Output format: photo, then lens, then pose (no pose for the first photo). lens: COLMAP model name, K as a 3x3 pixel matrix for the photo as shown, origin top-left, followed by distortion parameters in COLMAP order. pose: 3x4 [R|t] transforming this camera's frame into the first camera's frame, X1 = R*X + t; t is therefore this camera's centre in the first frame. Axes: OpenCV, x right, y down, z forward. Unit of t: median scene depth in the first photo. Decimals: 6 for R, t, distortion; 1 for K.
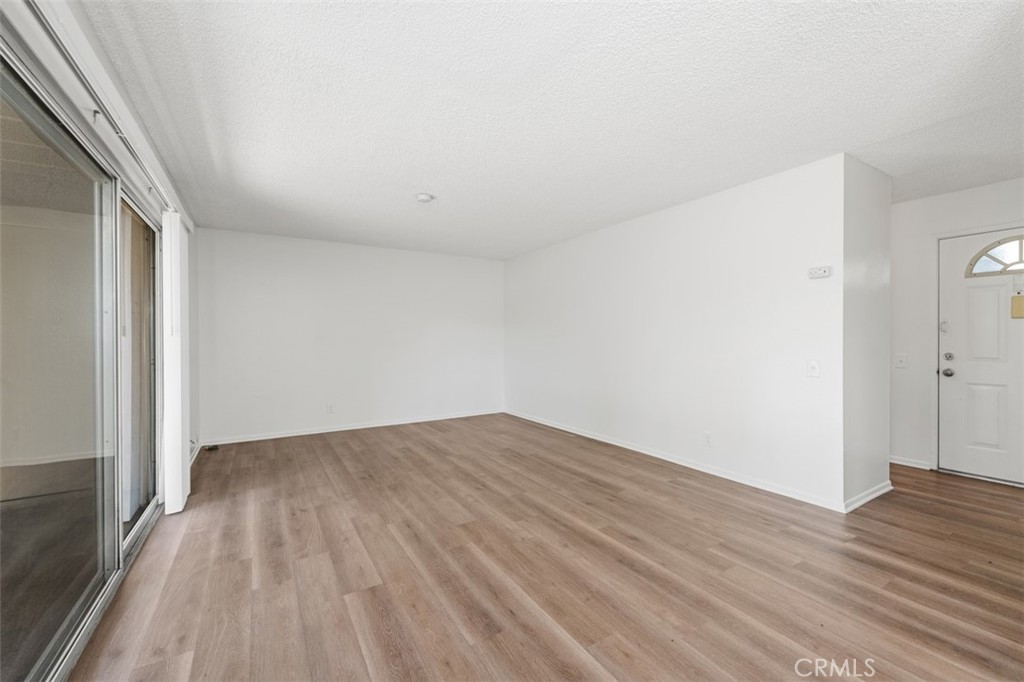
lens RADIAL K [[415.3, 0, 511.6], [0, 415.3, 339.4], [0, 0, 1]] dist [0.001514, -0.000240]
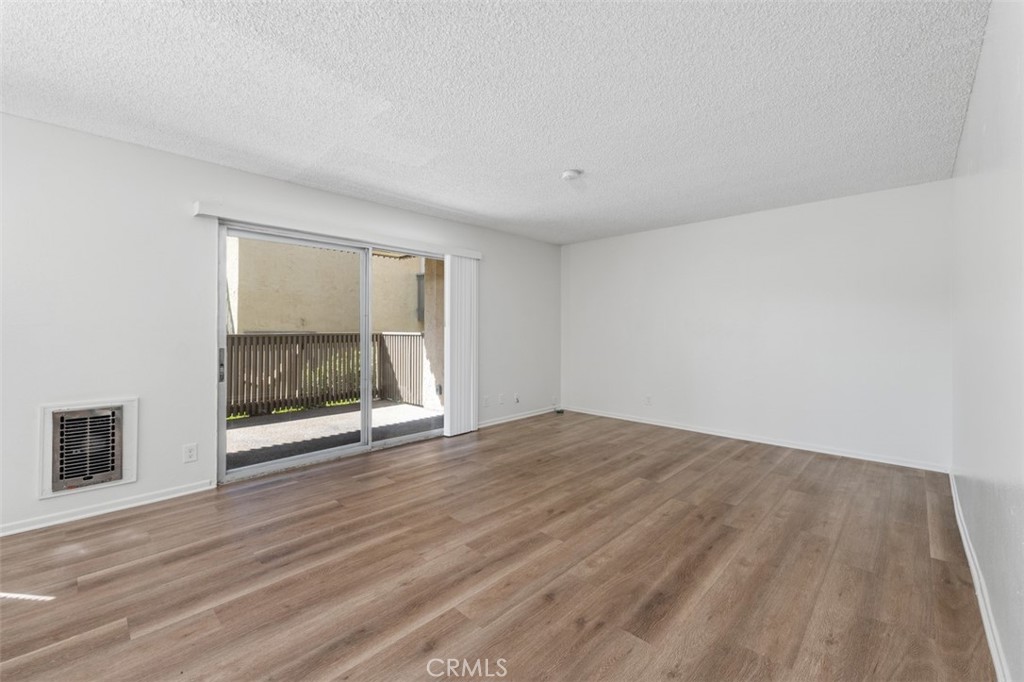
lens RADIAL K [[415.3, 0, 516.2], [0, 415.3, 327.7], [0, 0, 1]] dist [0.001514, -0.000240]
pose [[0.254940, 0.002632, -0.966953, 0.716361], [-0.003529, 0.999992, 0.001791, -0.007472], [0.966950, 0.002955, 0.254947, 0.734994]]
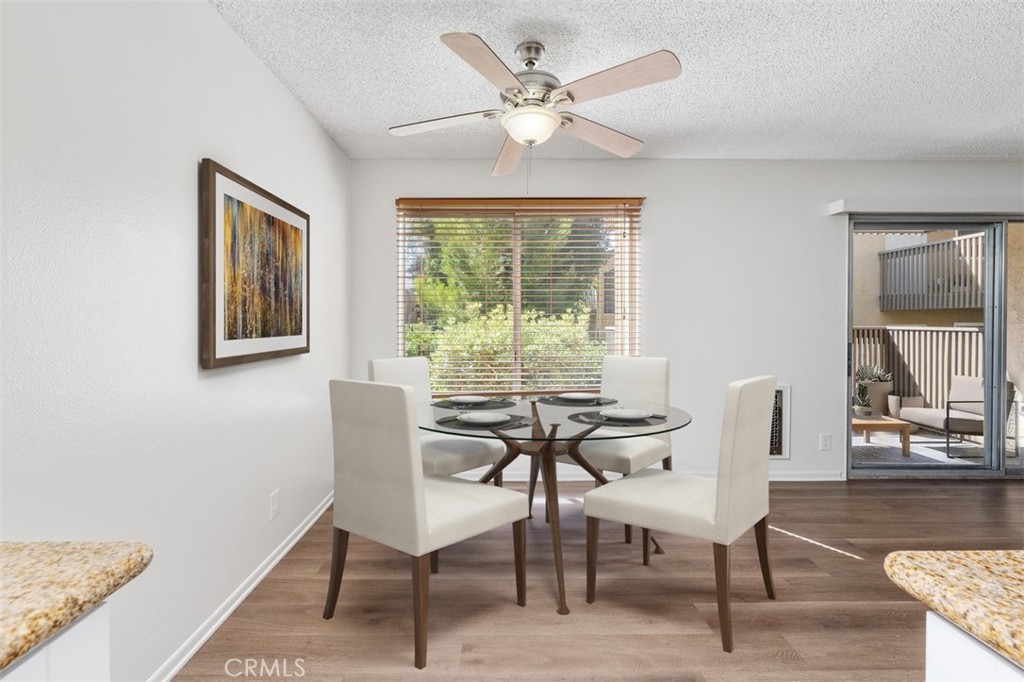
lens RADIAL K [[436.9, 0, 500.5], [0, 436.9, 321.6], [0, 0, 1]] dist [0.001888, 0.000265]
pose [[-0.520618, 0.006073, -0.853768, 0.901963], [0.000905, 0.999978, 0.006561, -0.012022], [0.853789, 0.002643, -0.520612, 0.155852]]
